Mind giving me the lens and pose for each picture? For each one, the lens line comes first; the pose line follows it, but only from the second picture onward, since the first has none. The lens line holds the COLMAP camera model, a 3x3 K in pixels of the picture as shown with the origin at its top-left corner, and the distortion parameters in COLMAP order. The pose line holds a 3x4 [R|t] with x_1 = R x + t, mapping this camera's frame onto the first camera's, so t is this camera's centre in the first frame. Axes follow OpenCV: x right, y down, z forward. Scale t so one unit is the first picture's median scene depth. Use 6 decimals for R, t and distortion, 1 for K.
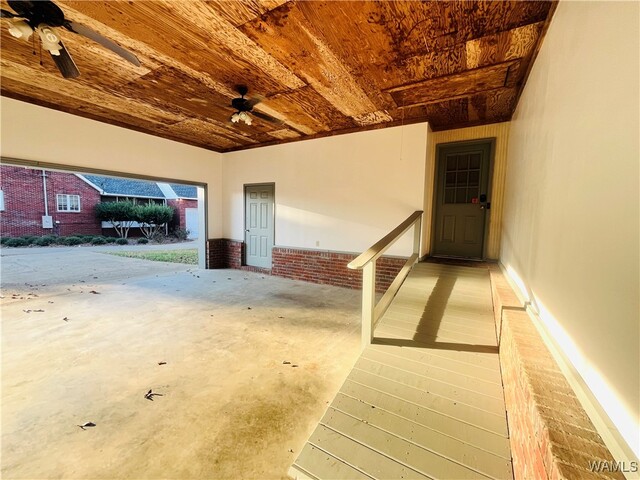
lens RADIAL K [[258.5, 0, 324.0], [0, 258.5, 238.8], [0, 0, 1]] dist [-0.007900, 0.000596]
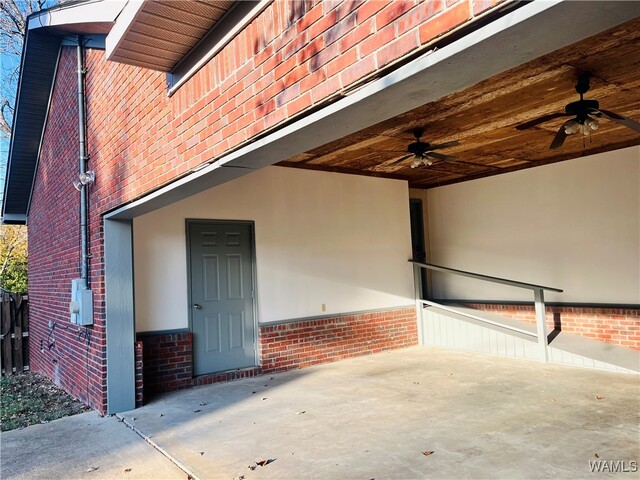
lens RADIAL K [[487.8, 0, 323.8], [0, 487.8, 239.2], [0, 0, 1]] dist [0.040973, 0.004070]
pose [[0.395302, 0.019004, 0.918355, -1.657122], [0.130288, 0.988517, -0.076538, -0.085095], [-0.909264, 0.149907, 0.388287, 0.548231]]
